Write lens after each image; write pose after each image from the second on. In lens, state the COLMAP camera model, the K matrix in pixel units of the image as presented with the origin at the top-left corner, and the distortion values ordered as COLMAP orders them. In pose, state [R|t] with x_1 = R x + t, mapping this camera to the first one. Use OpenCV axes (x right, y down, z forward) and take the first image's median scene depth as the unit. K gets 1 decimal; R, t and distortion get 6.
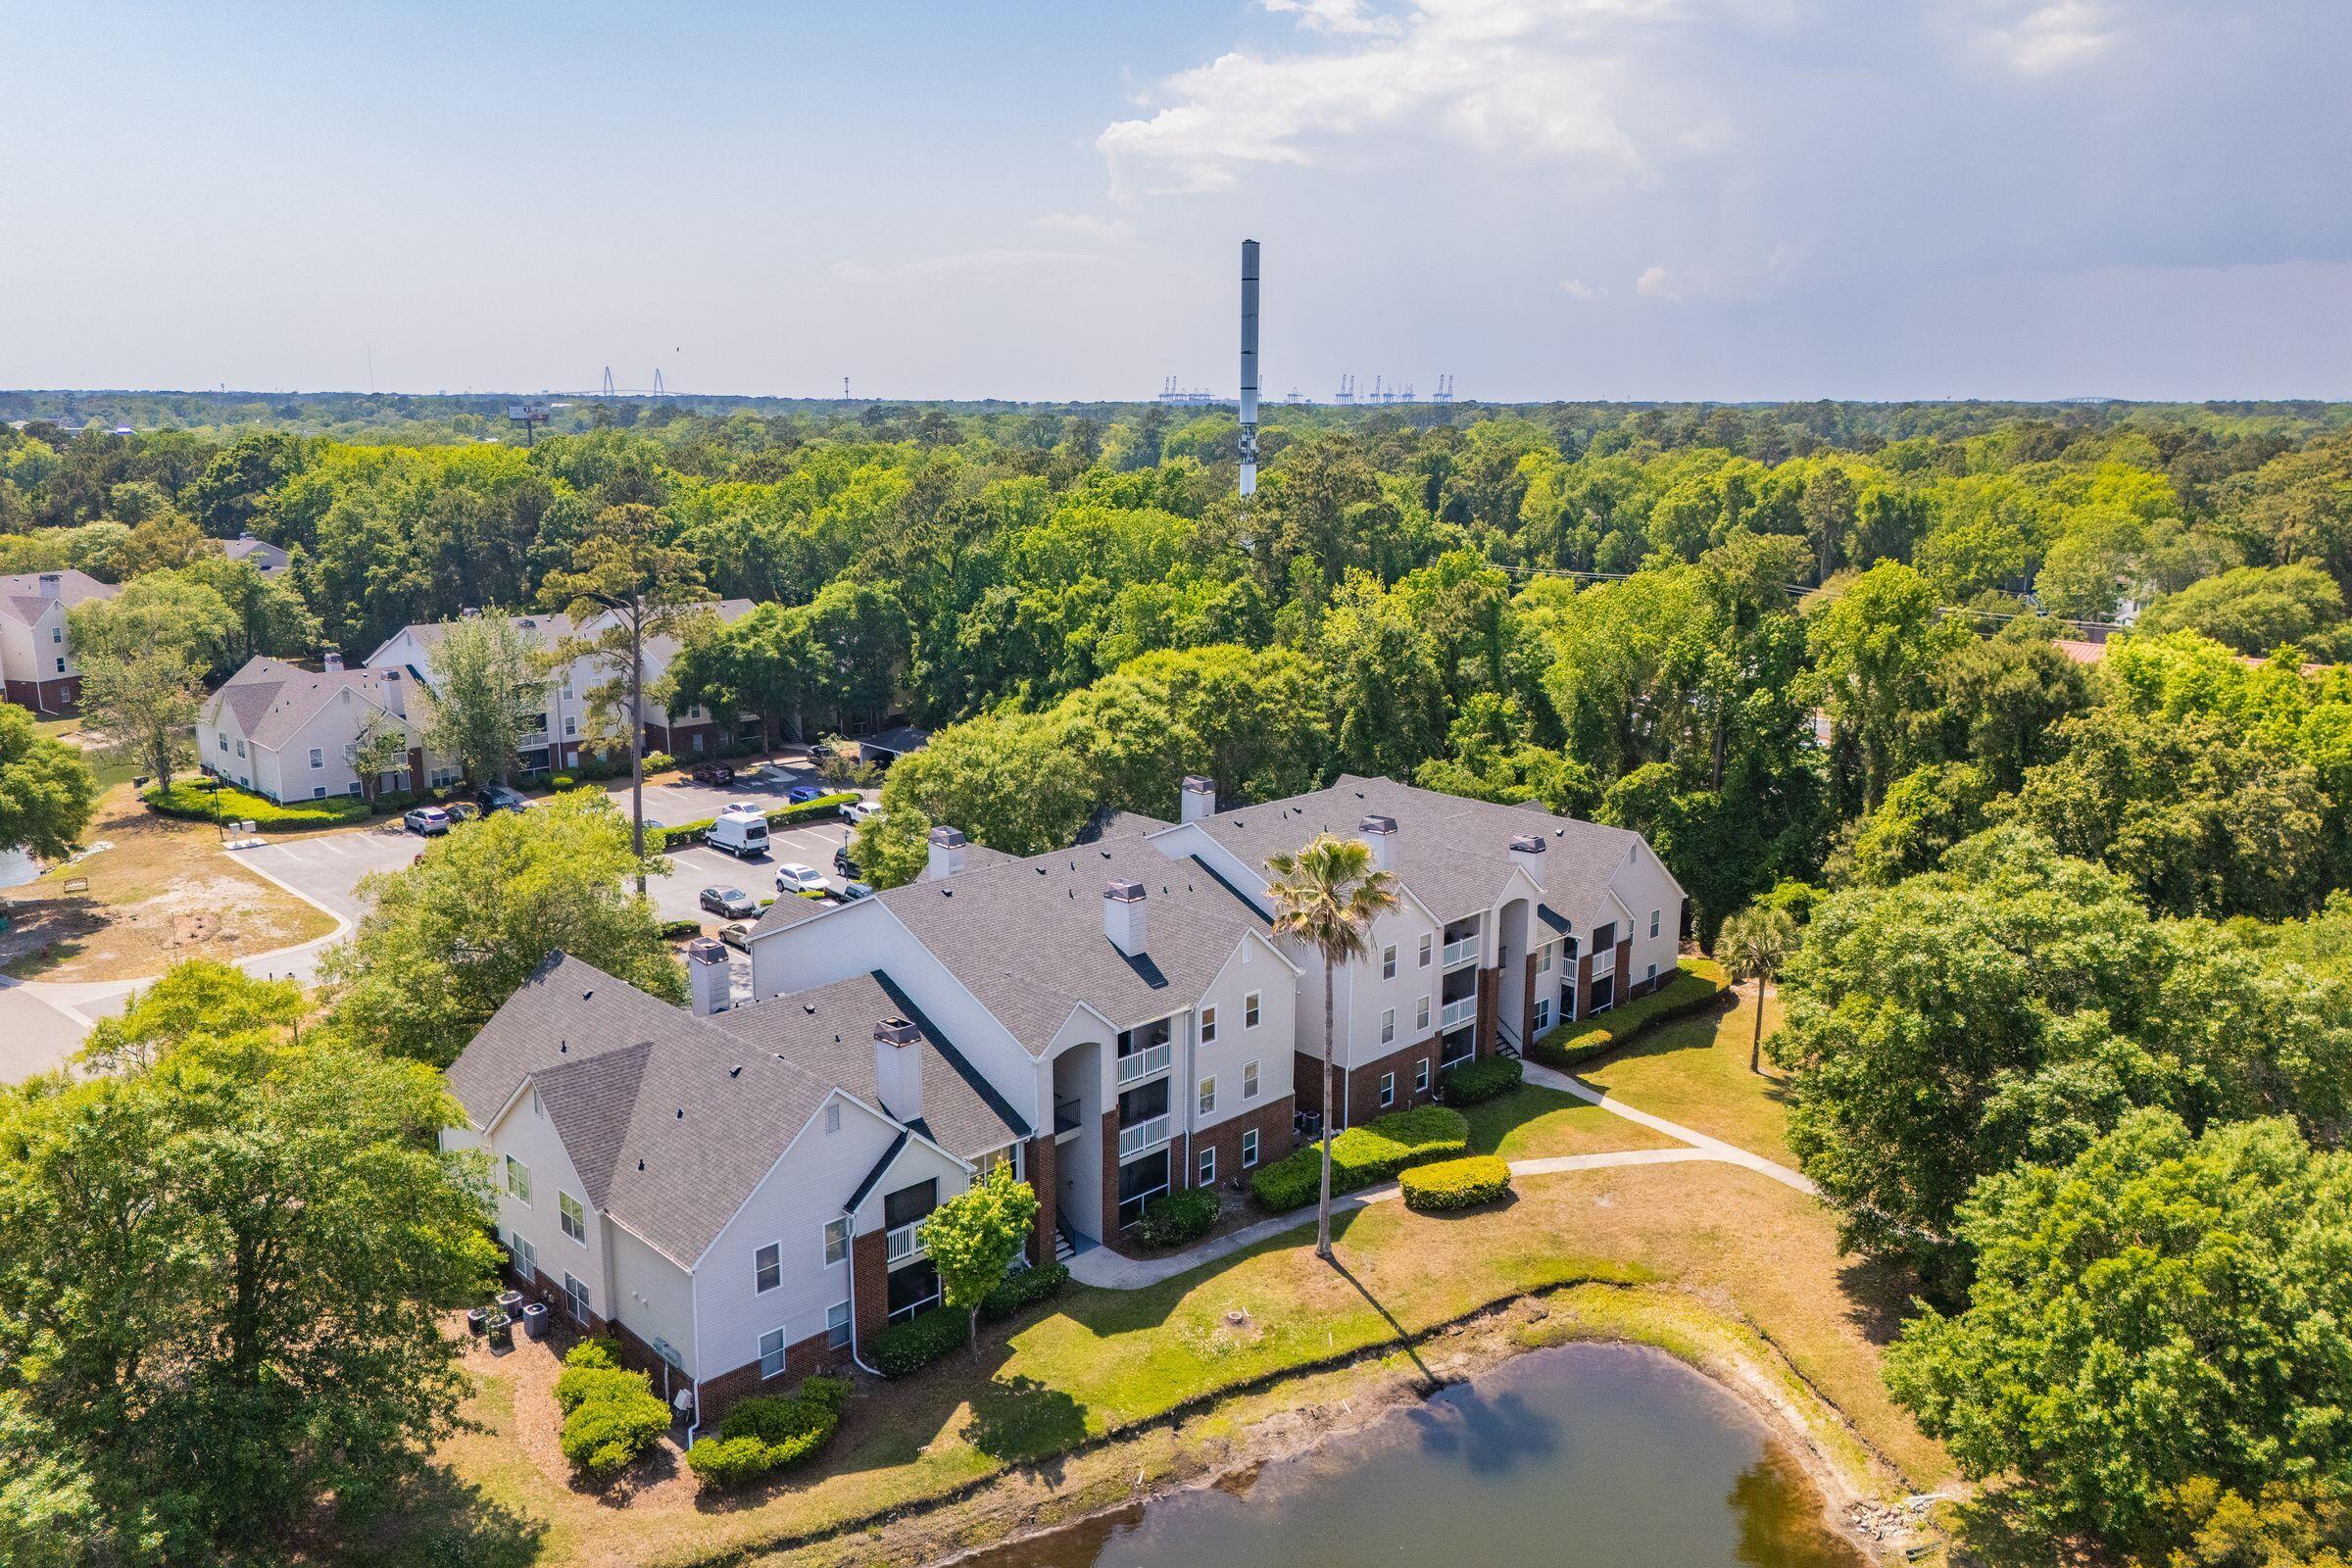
lens RADIAL K [[1710.1, 0, 1171.4], [0, 1710.1, 749.5], [0, 0, 1]] dist [0.119793, -0.197618]
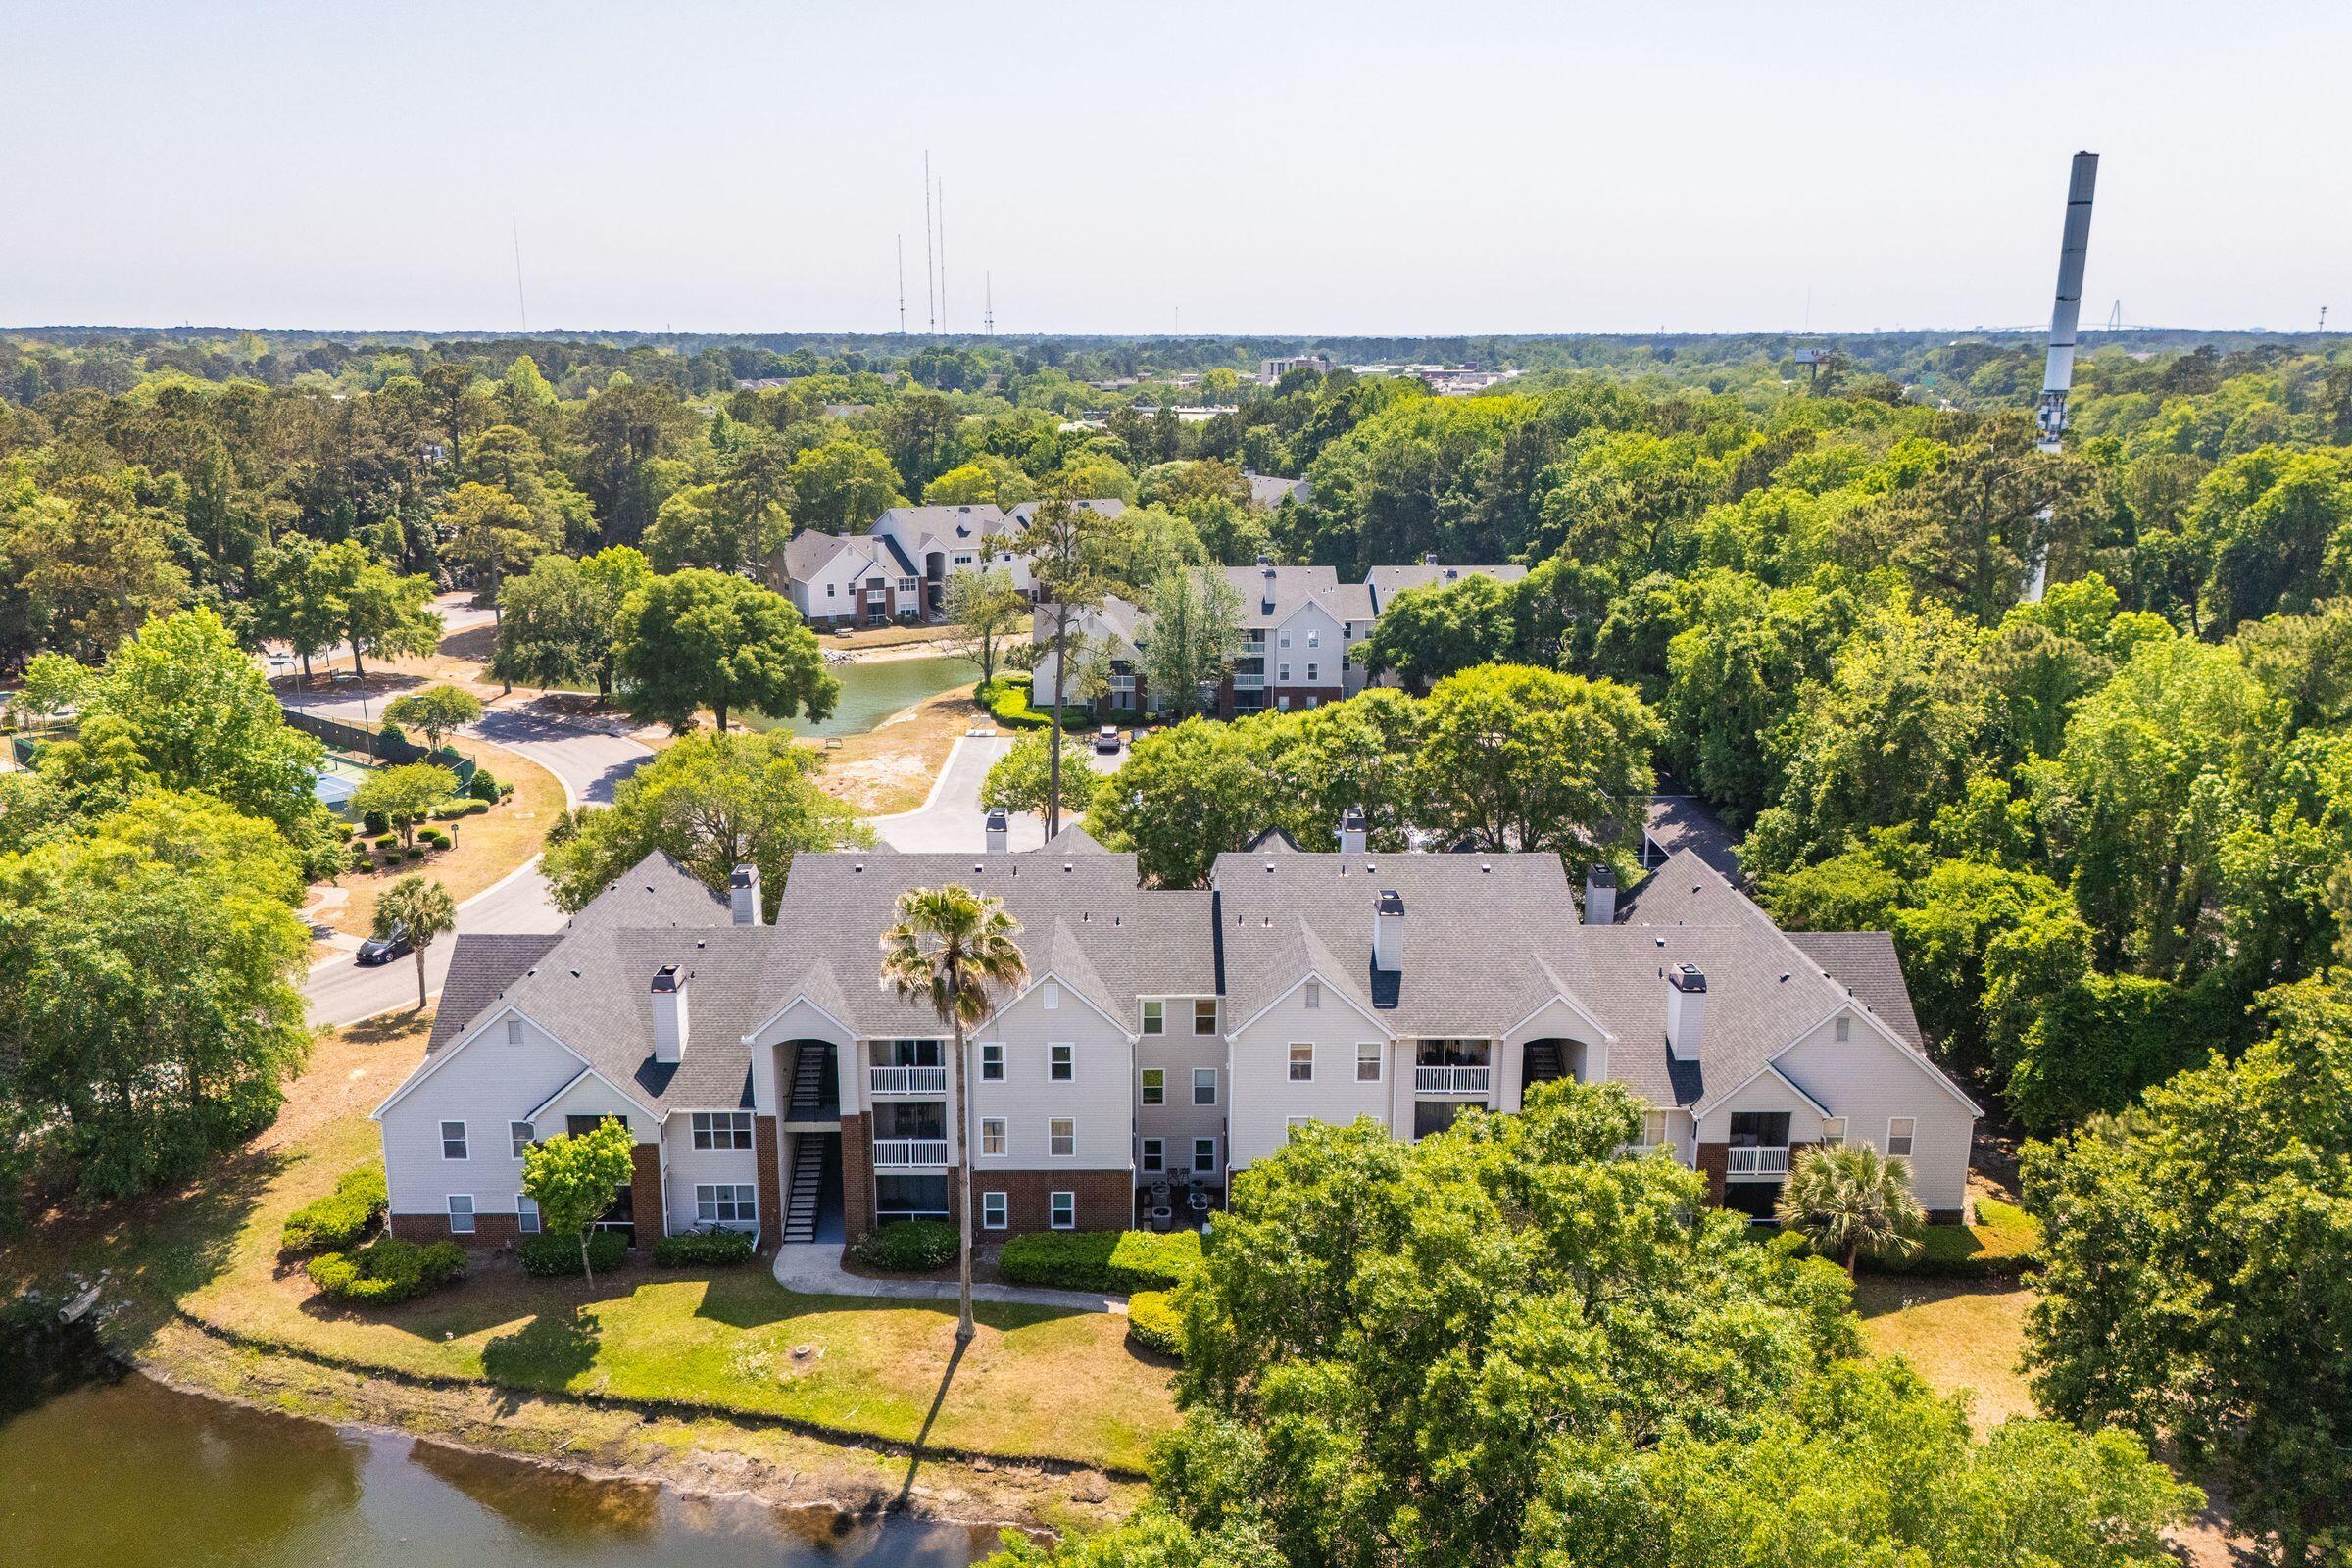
lens RADIAL K [[1717.2, 0, 1174.1], [0, 1717.2, 730.9], [0, 0, 1]] dist [0.060611, -0.052245]
pose [[0.724802, 0.146431, -0.673216, 0.761243], [-0.131318, 0.988601, 0.073650, -0.110112], [0.676327, 0.035023, 0.735769, 0.397742]]
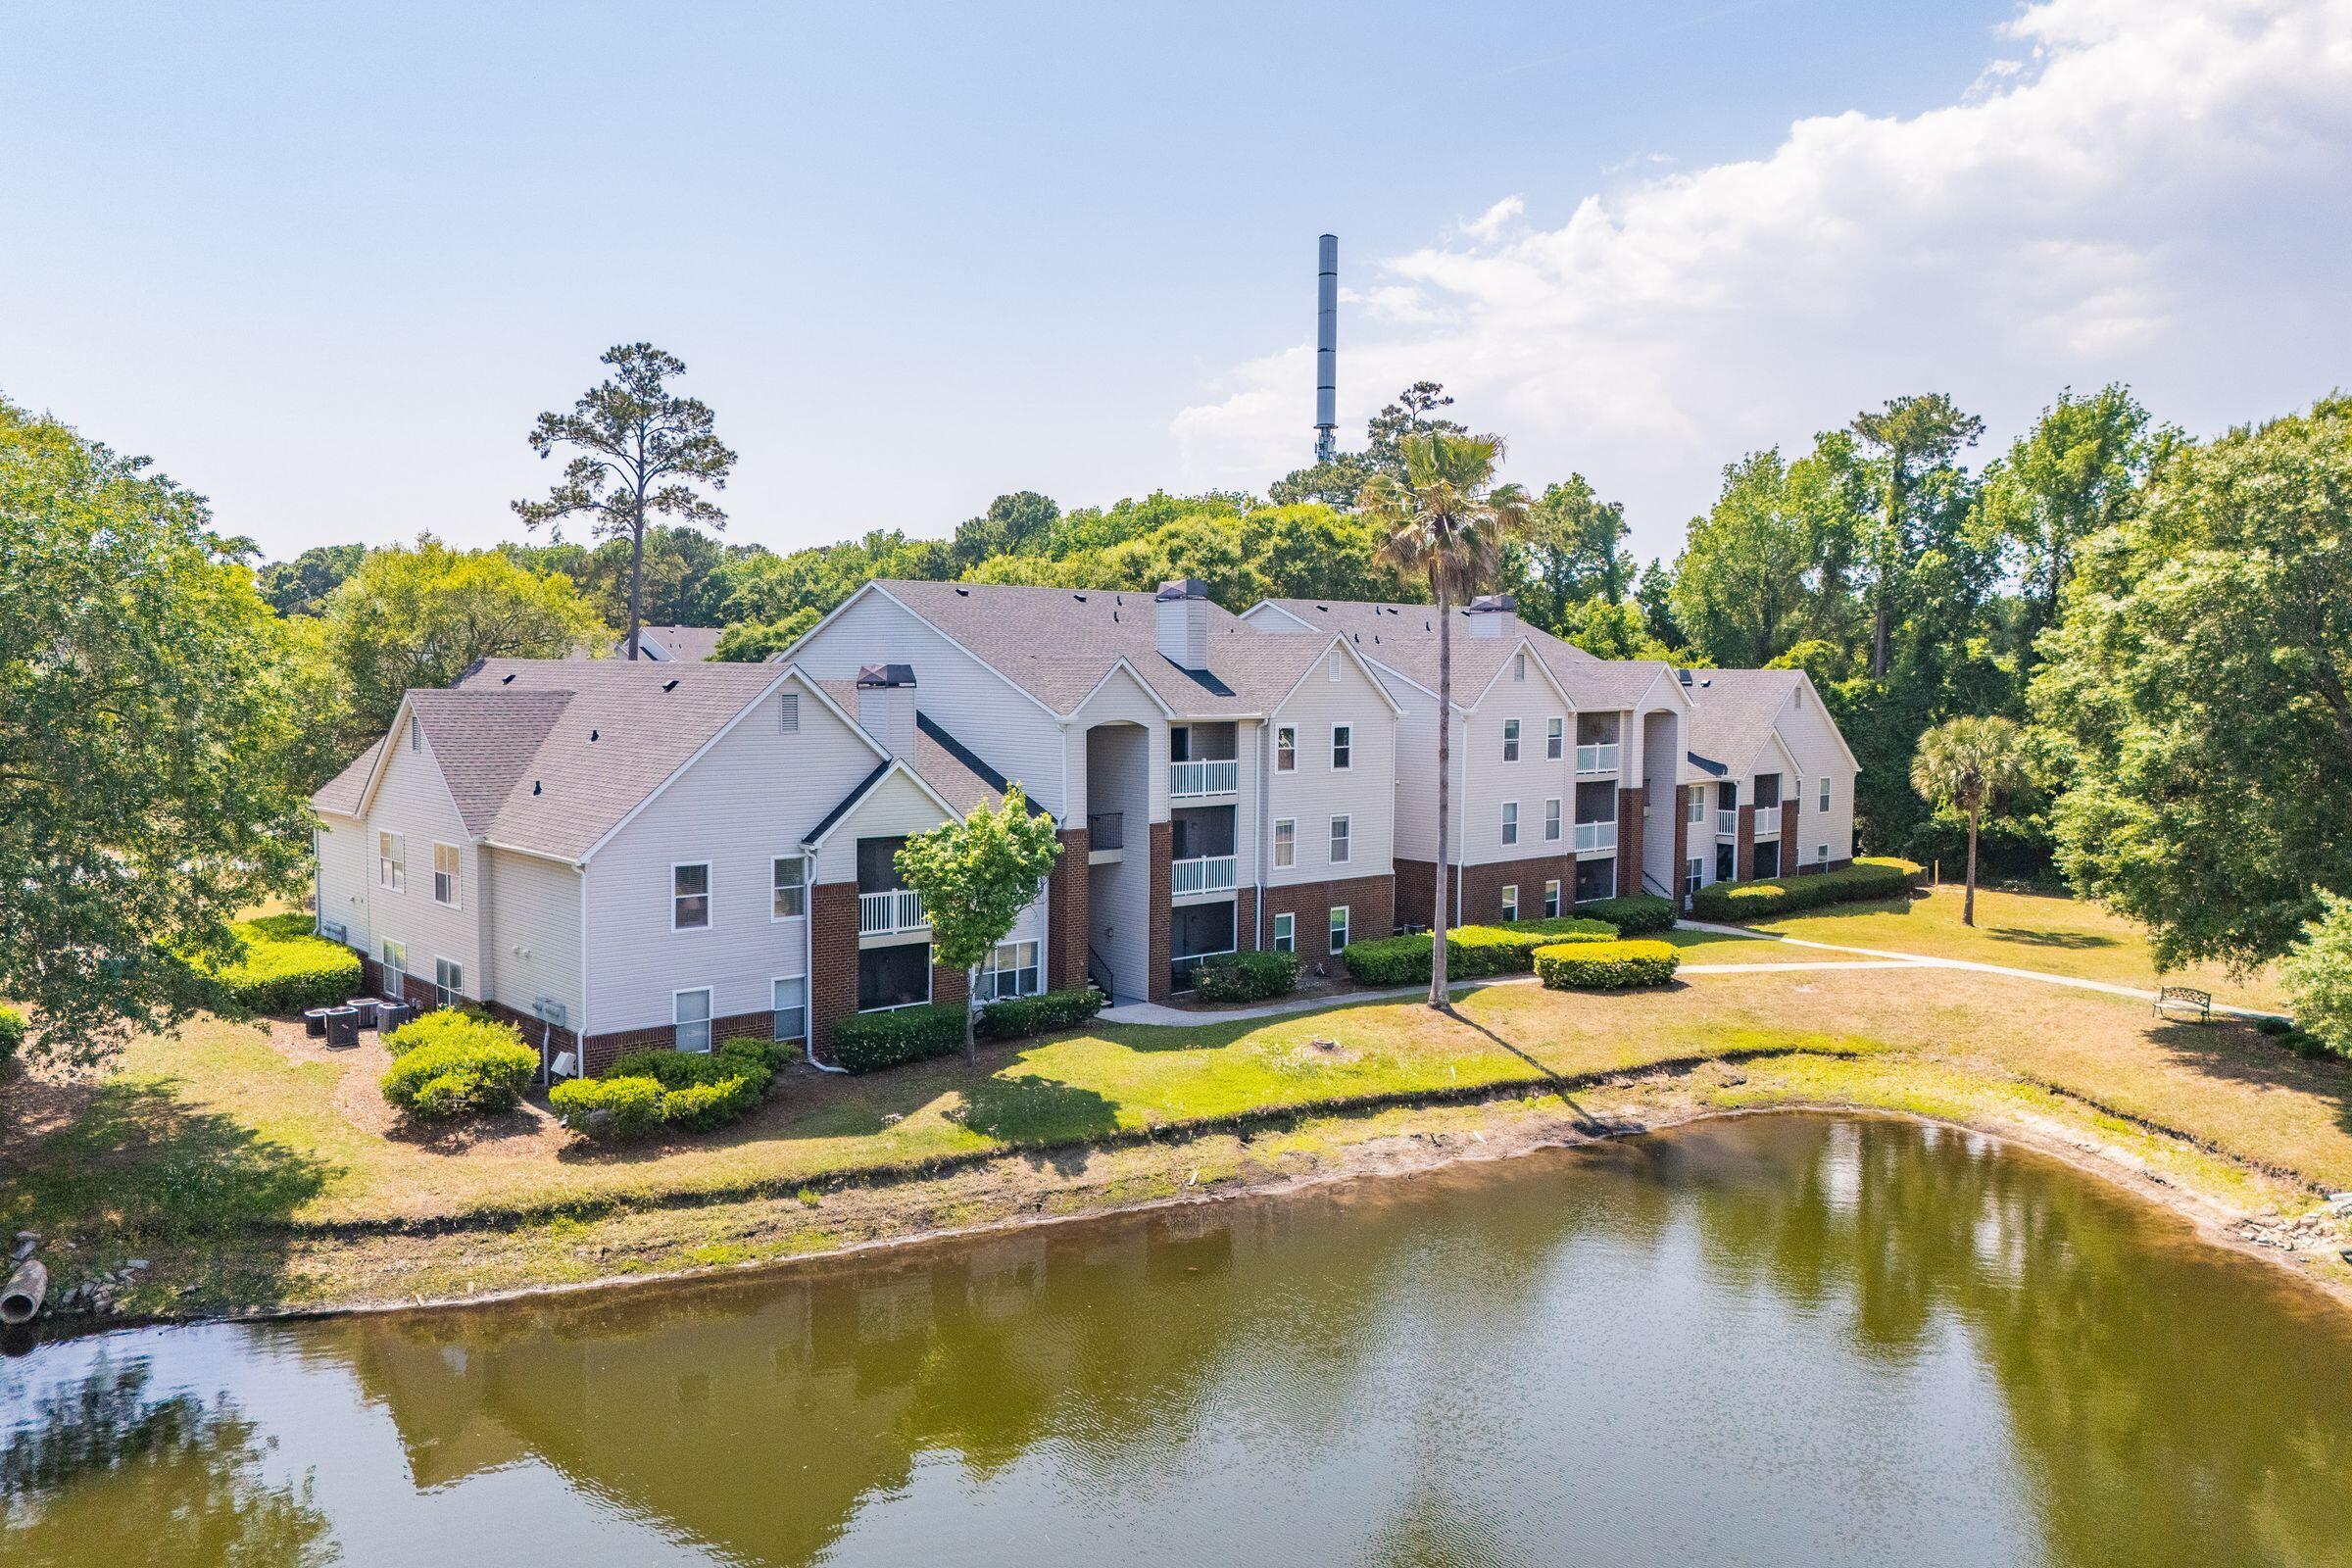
lens RADIAL K [[1710.1, 0, 1171.4], [0, 1710.1, 749.5], [0, 0, 1]] dist [0.119793, -0.197618]
pose [[0.999113, 0.003706, -0.041945, 0.001903], [-0.009692, 0.989614, -0.143421, 0.297654], [0.040978, 0.143701, 0.988772, 0.238347]]
